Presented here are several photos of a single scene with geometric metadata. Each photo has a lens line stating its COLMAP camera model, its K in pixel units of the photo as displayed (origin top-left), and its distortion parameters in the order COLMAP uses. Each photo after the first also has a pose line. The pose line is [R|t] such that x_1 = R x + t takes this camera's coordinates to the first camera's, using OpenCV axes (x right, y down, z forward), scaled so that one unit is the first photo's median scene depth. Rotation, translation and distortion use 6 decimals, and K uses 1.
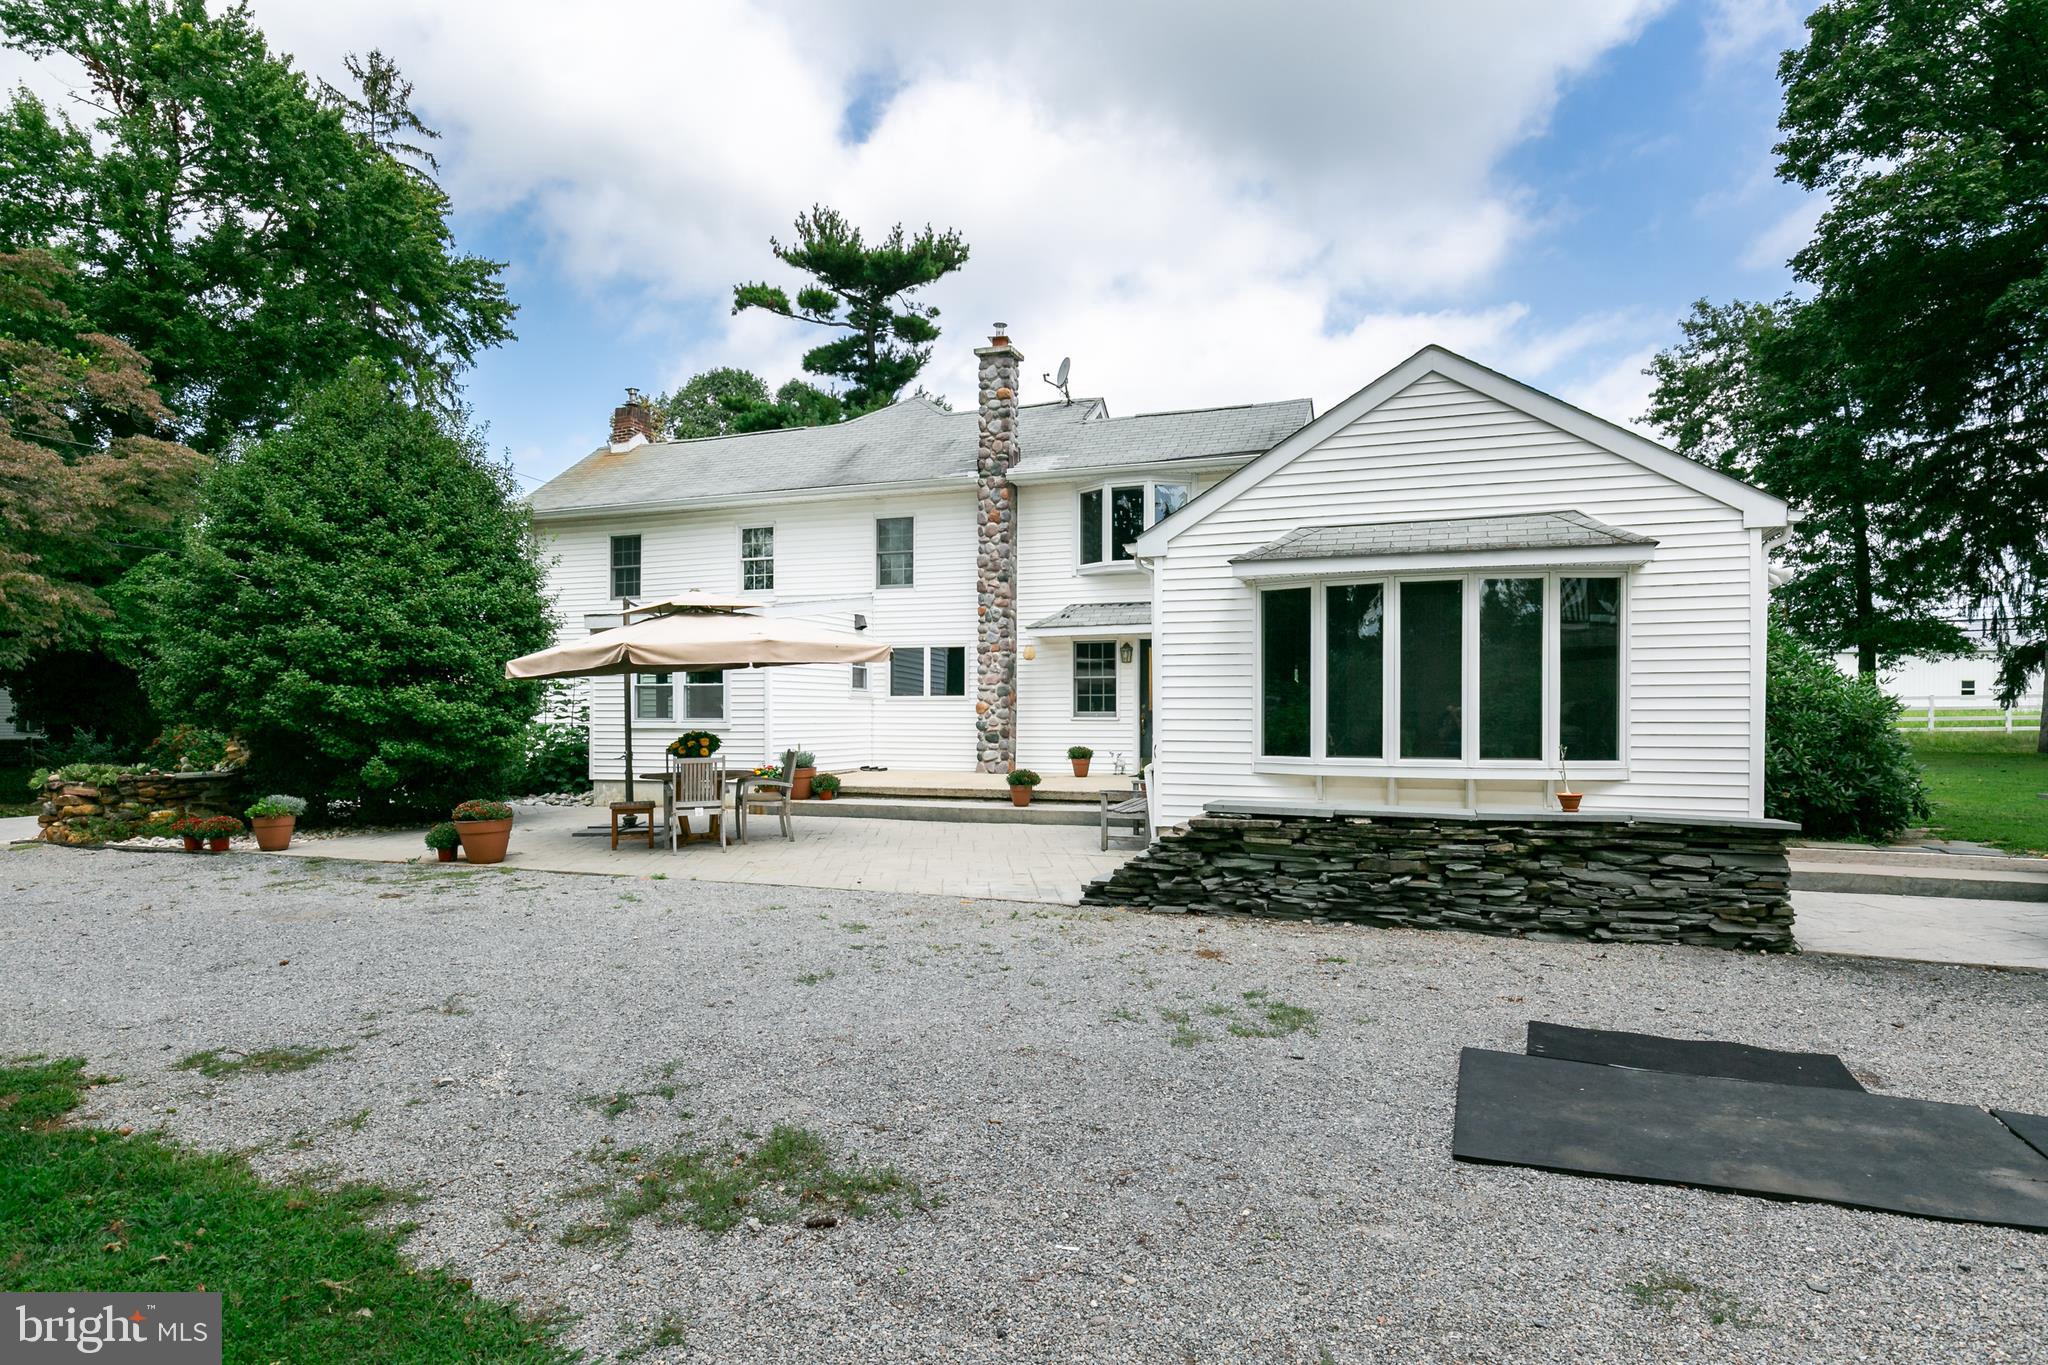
lens RADIAL K [[1152.9, 0, 1020.5], [0, 1152.9, 722.1], [0, 0, 1]] dist [0.004693, 0.002161]
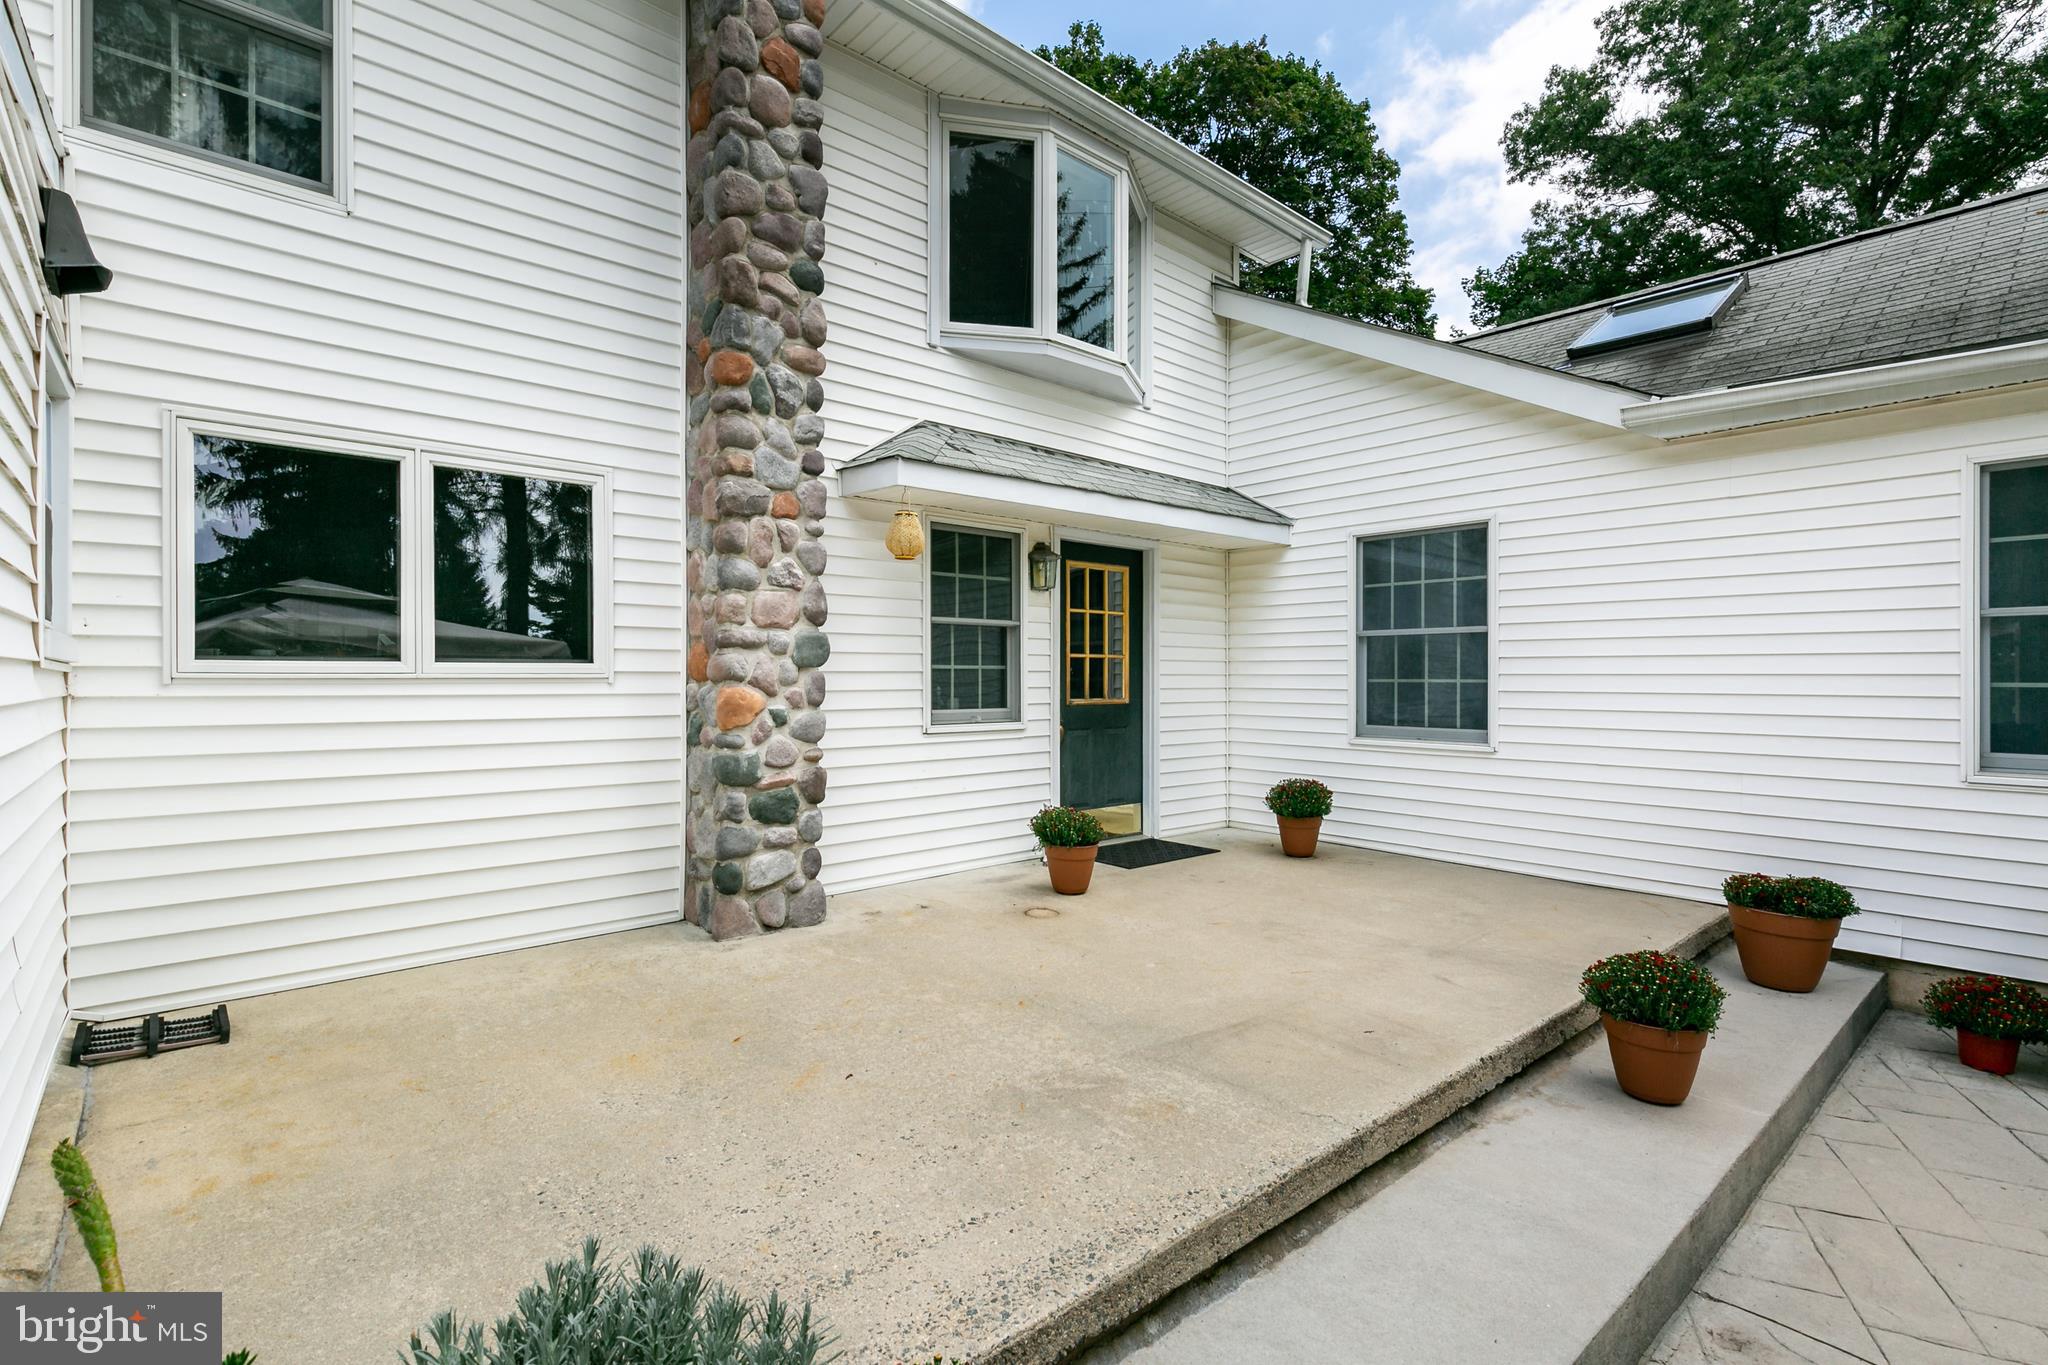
lens RADIAL K [[938.1, 0, 1024.0], [0, 938.1, 682.5], [0, 0, 1]] dist [0.003760, 0.000318]
pose [[0.461810, -0.001928, 0.886977, -0.202986], [0.009283, 0.999953, -0.002659, -0.016804], [-0.886930, 0.009461, 0.461806, 0.811840]]
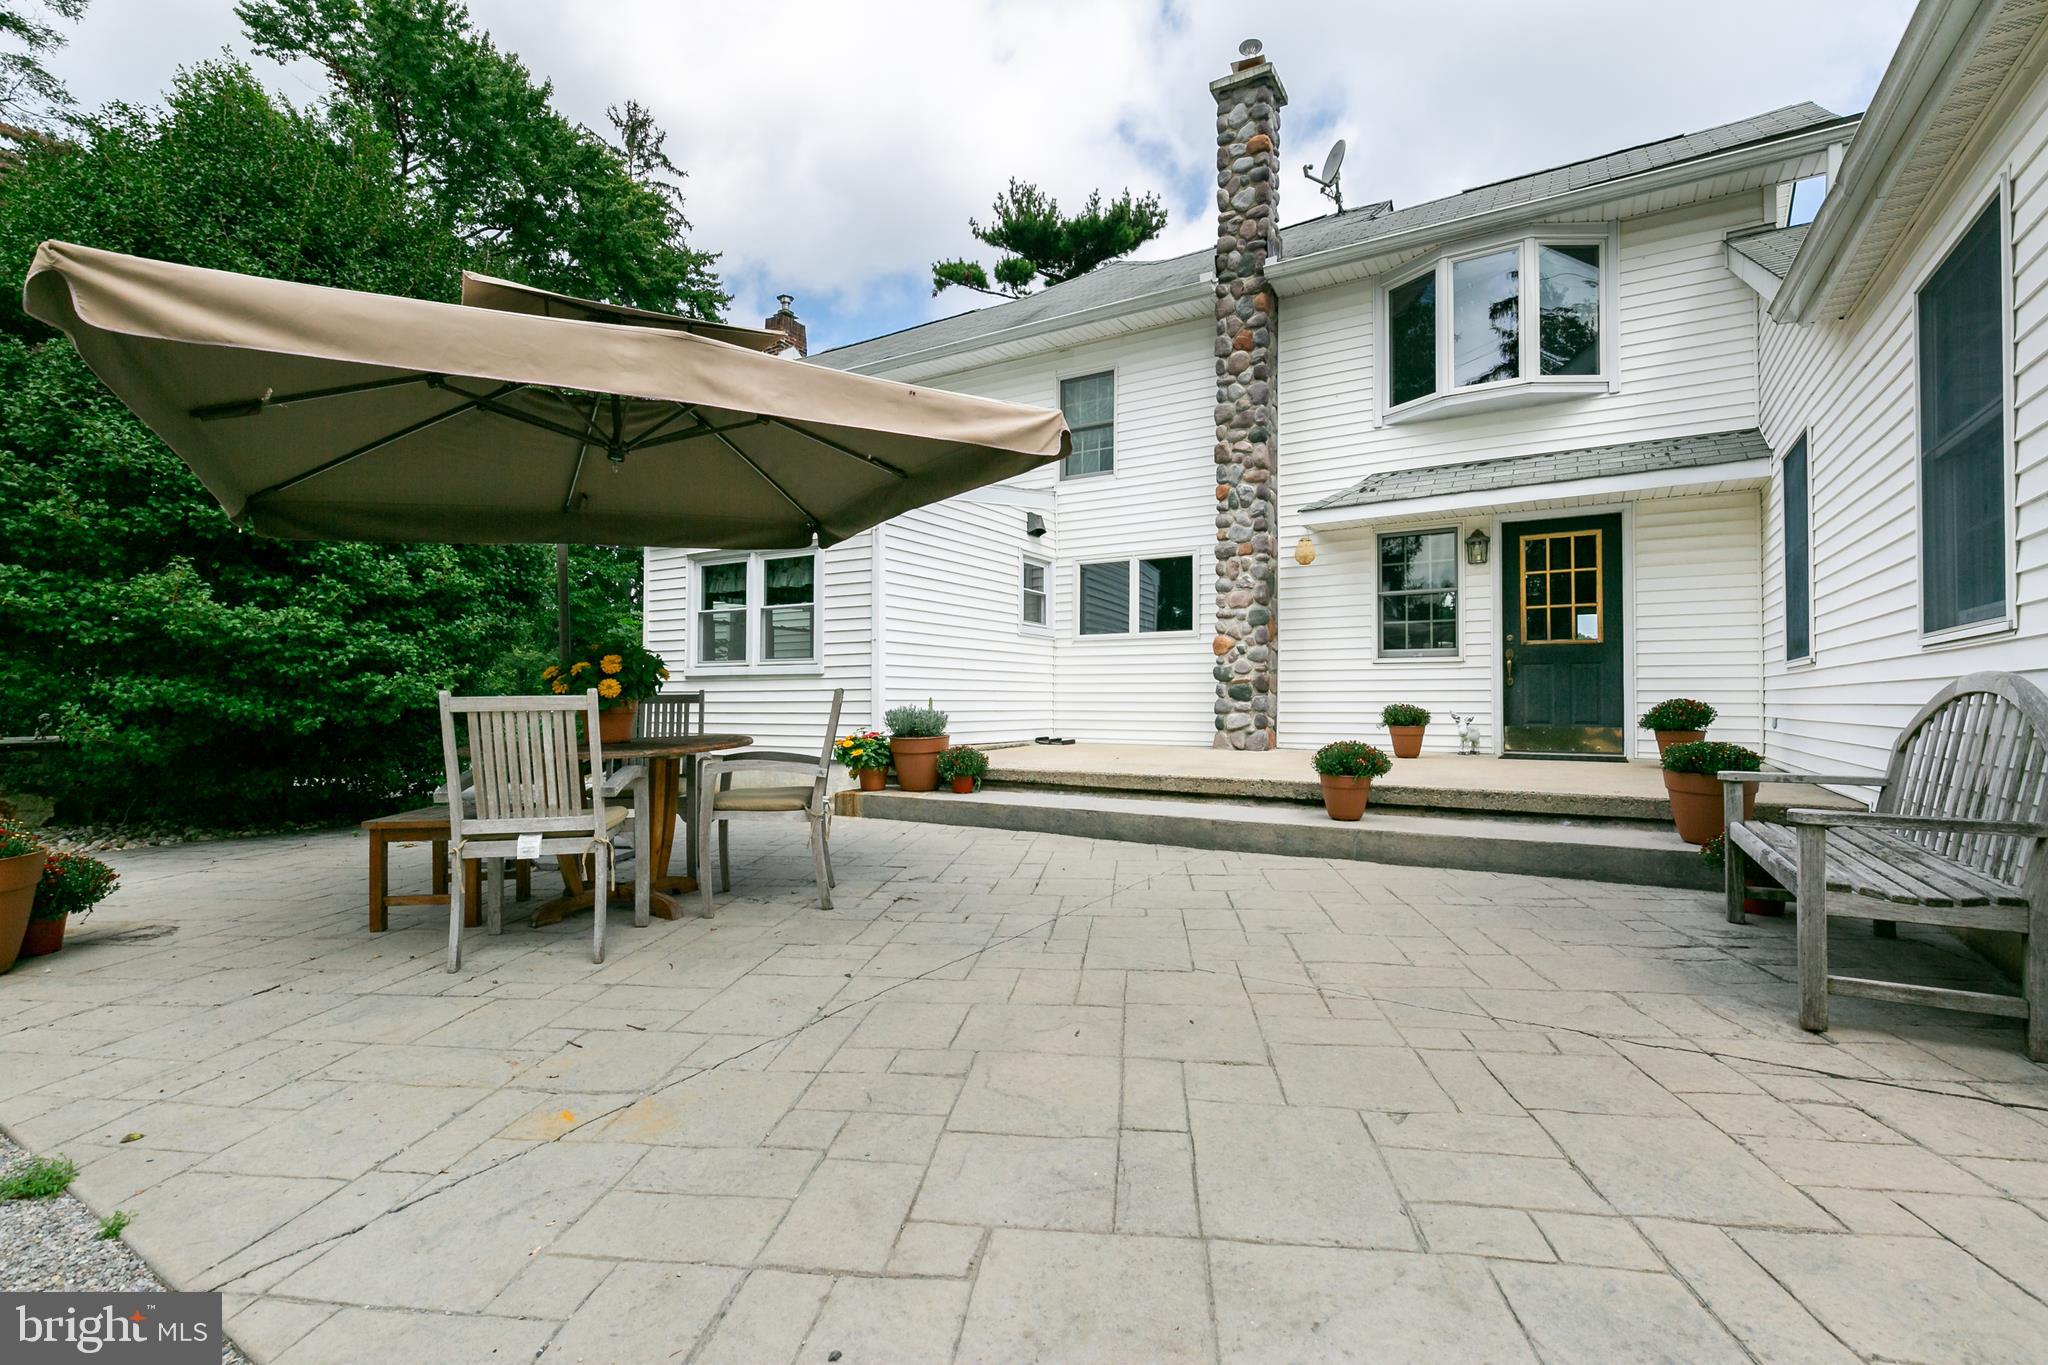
lens RADIAL K [[938.1, 0, 1024.0], [0, 938.1, 682.5], [0, 0, 1]] dist [0.003760, 0.000318]
pose [[0.983375, -0.002336, -0.181572, -0.046403], [-0.002541, 0.999642, -0.026622, 0.021395], [0.181569, 0.026640, 0.983017, 0.466893]]
